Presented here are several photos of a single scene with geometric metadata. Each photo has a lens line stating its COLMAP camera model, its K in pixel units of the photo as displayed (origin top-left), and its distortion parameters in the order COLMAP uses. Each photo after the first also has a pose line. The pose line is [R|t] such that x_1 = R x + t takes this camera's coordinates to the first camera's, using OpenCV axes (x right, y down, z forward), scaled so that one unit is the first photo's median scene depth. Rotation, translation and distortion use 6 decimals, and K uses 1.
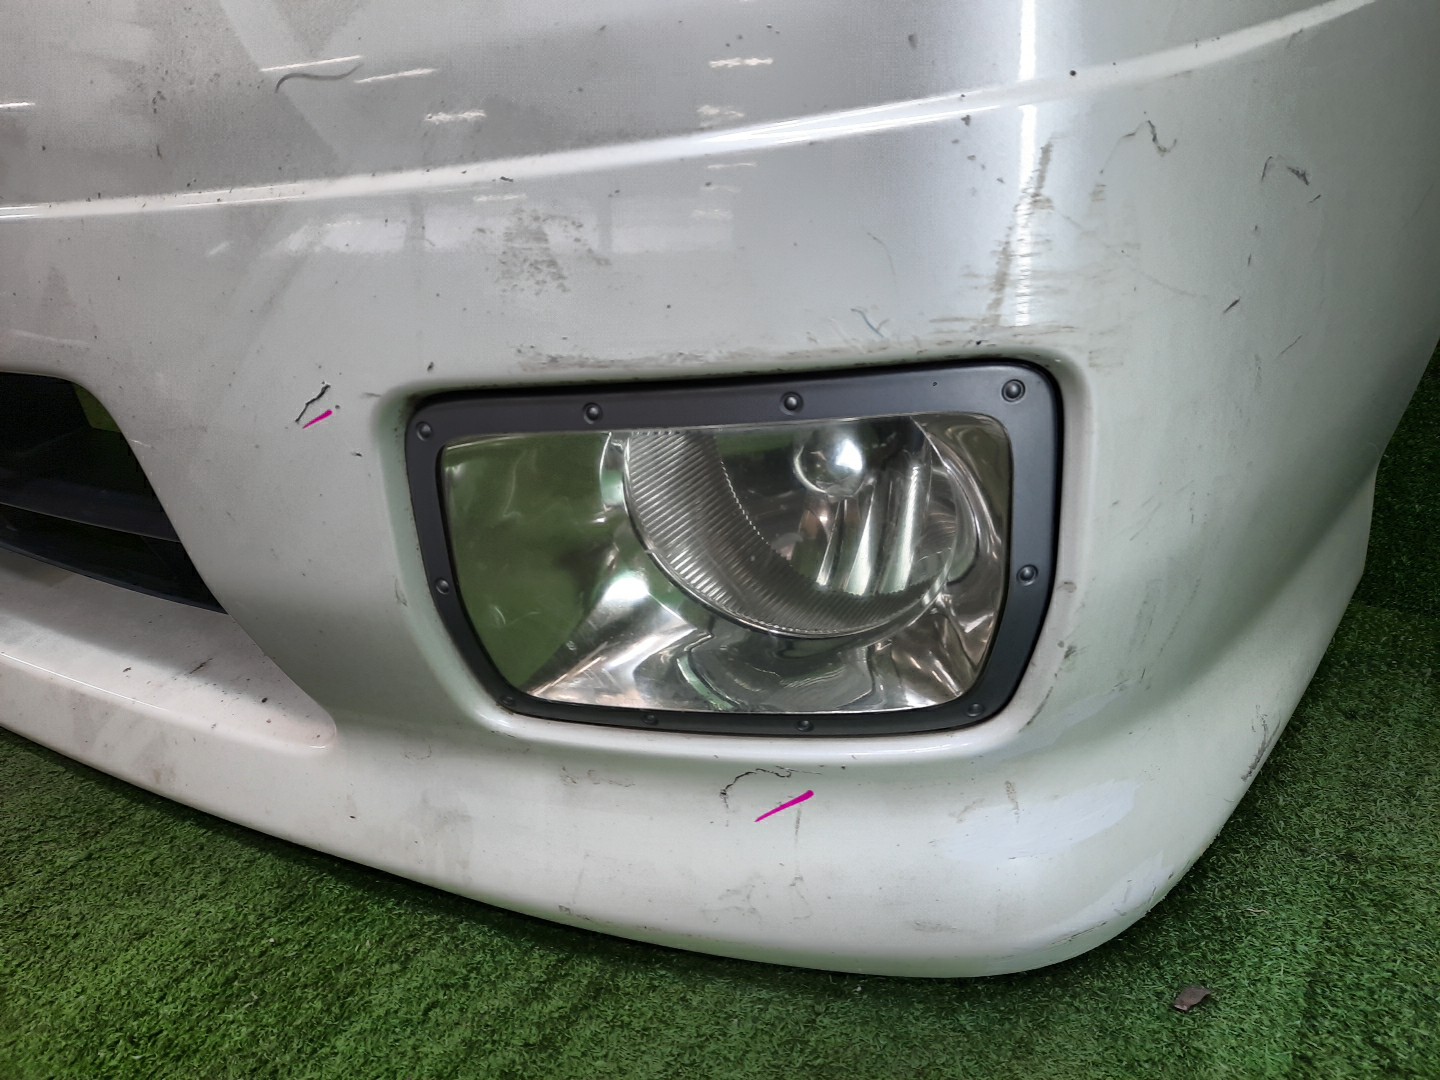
lens RADIAL K [[1047.3, 0, 724.6], [0, 1047.3, 537.0], [0, 0, 1]] dist [0.049655, -0.059439]
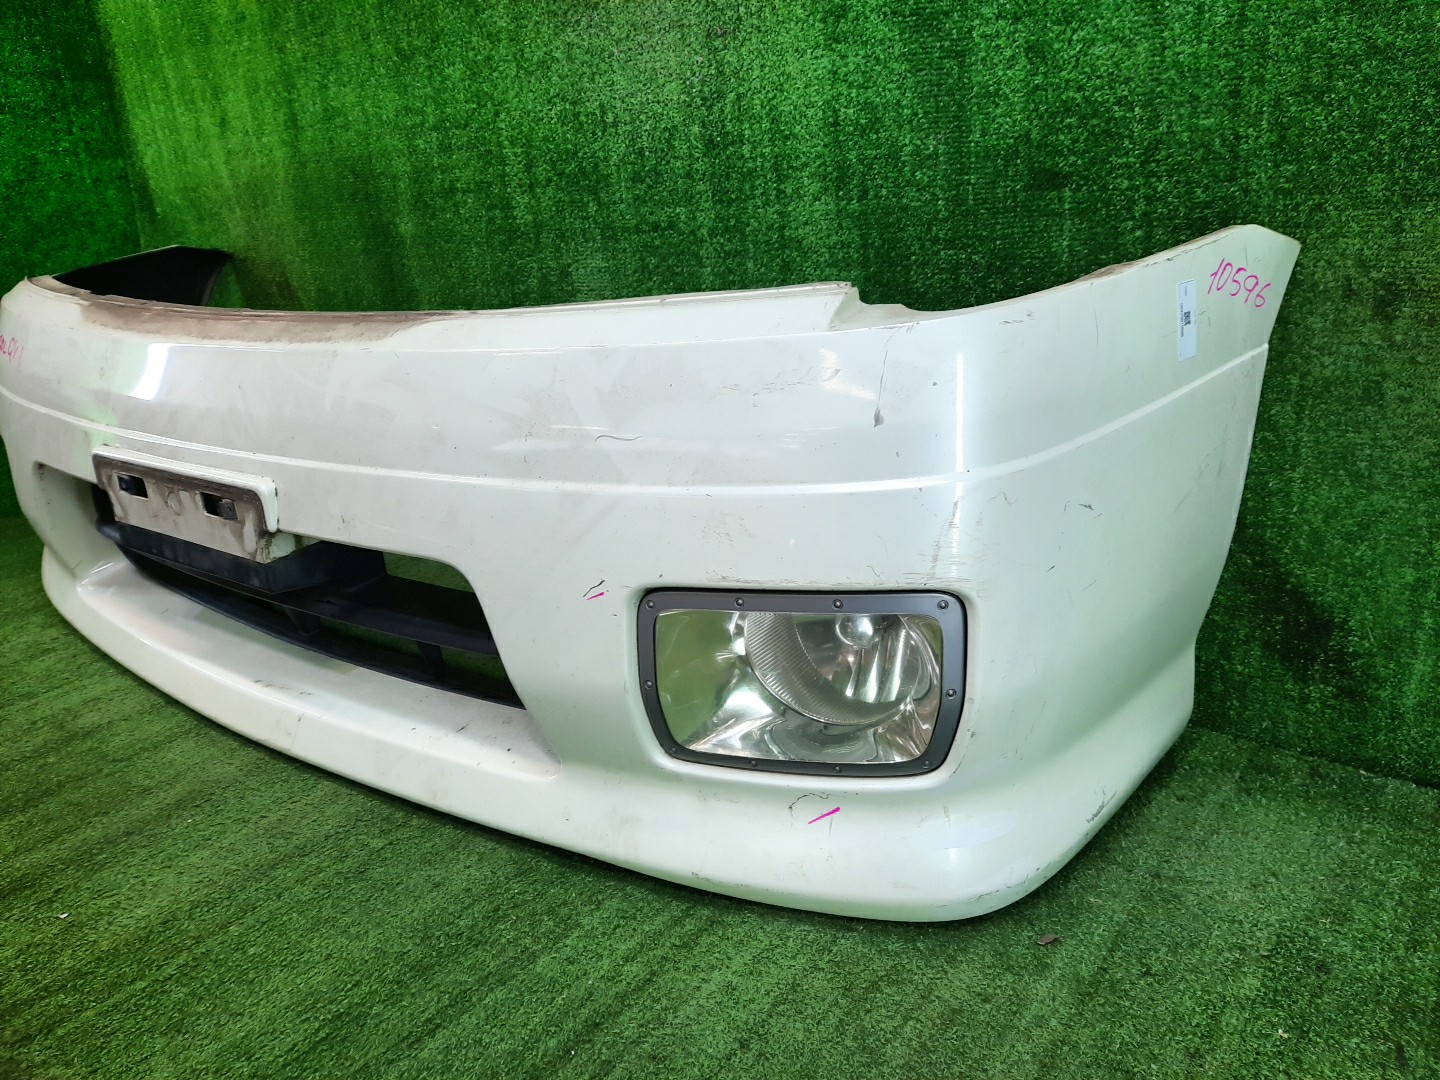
lens RADIAL K [[1042.3, 0, 720.0], [0, 1042.3, 540.0], [0, 0, 1]] dist [0.048402, -0.045037]
pose [[0.998425, 0.046603, -0.031234, -0.084414], [-0.049730, 0.992881, -0.108235, -0.014160], [0.025968, 0.109617, 0.993635, -0.822001]]
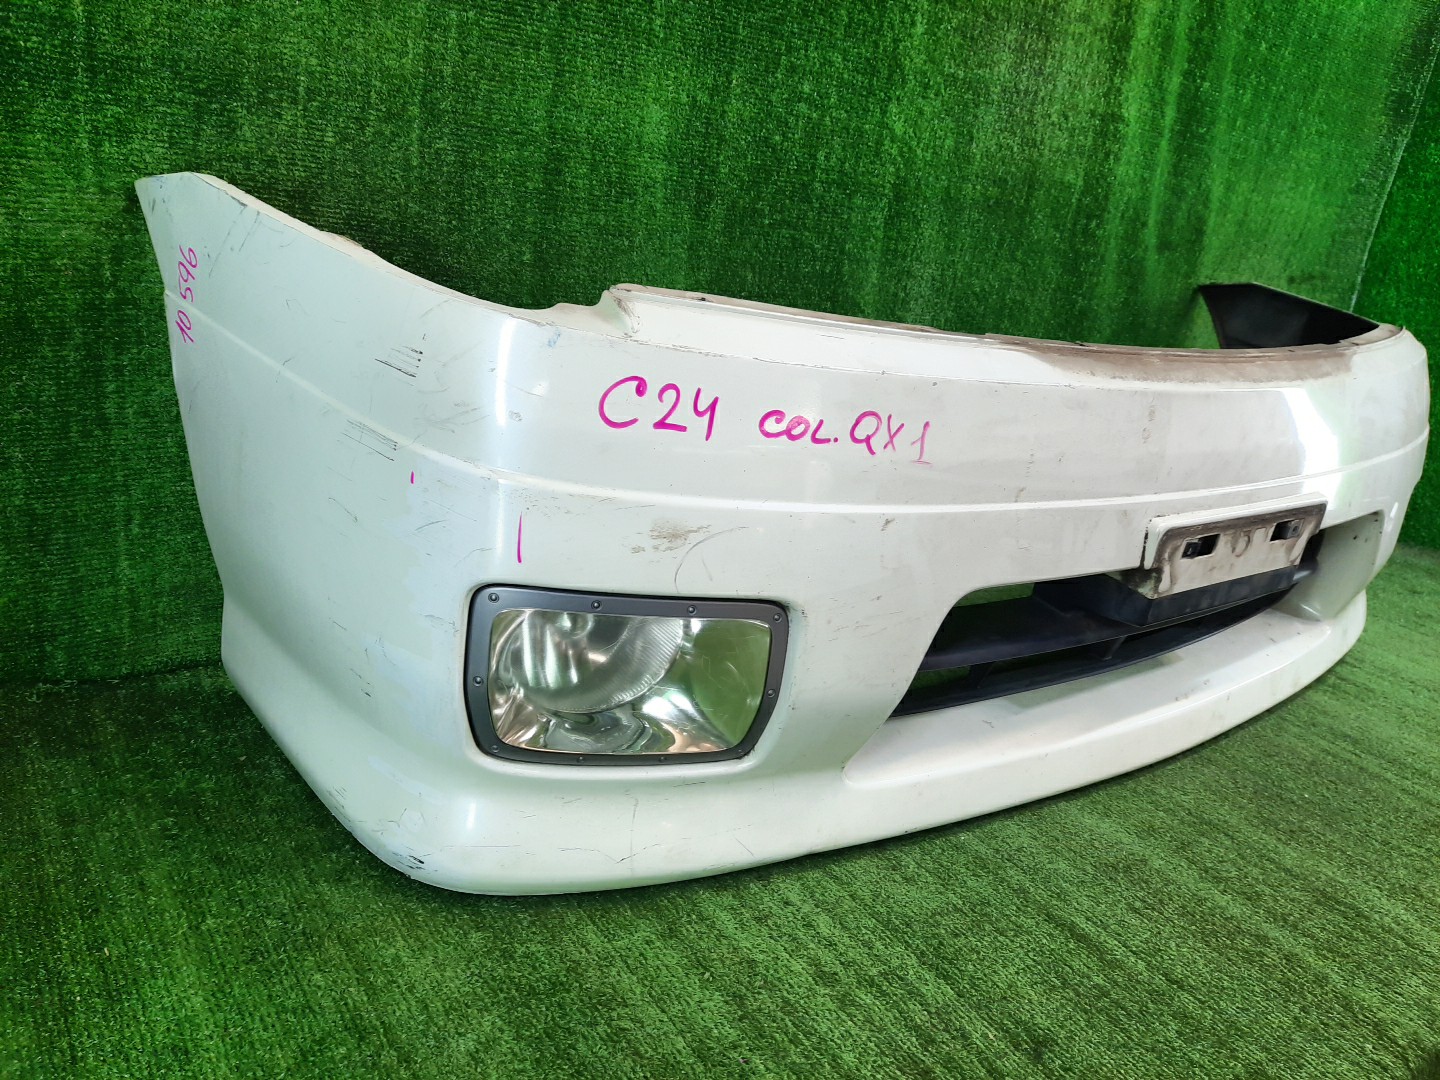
lens RADIAL K [[1042.3, 0, 720.0], [0, 1042.3, 540.0], [0, 0, 1]] dist [0.048402, -0.045037]
pose [[0.309557, -0.199943, 0.929622, -3.892076], [0.241595, 0.962099, 0.126479, -0.874295], [-0.919677, 0.185440, 0.346130, 1.680120]]
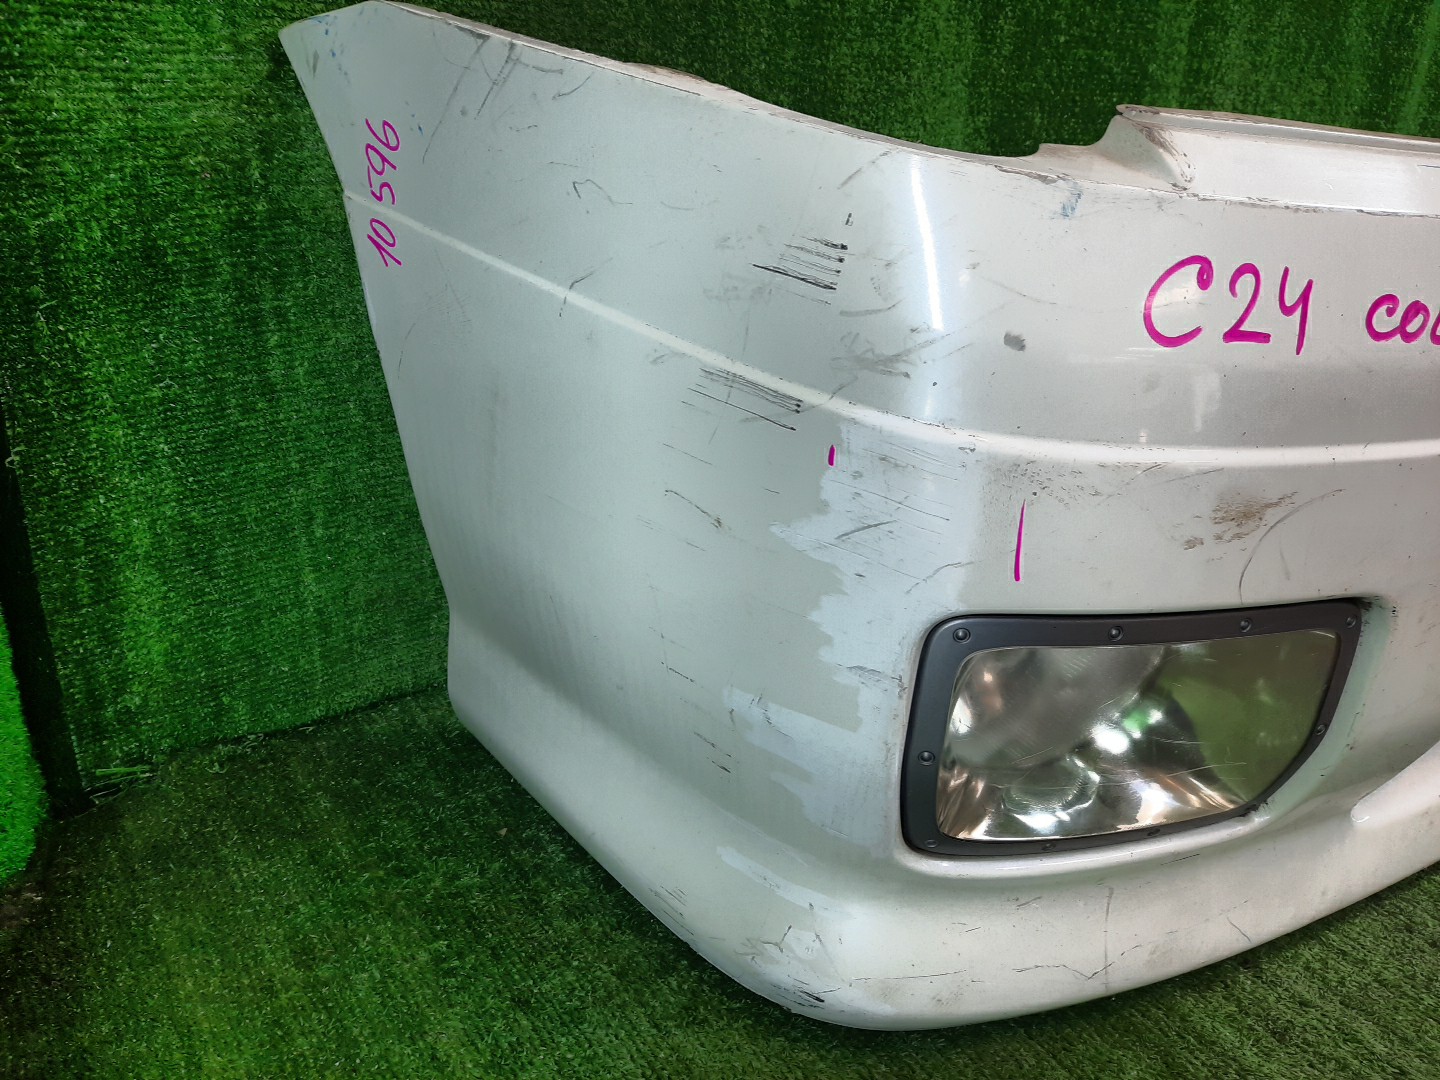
lens RADIAL K [[1047.3, 0, 724.6], [0, 1047.3, 537.0], [0, 0, 1]] dist [0.049655, -0.059439]
pose [[0.322112, -0.310051, 0.894490, -3.485733], [0.316321, 0.925794, 0.206992, -1.037623], [-0.892292, 0.216271, 0.396285, 2.342051]]
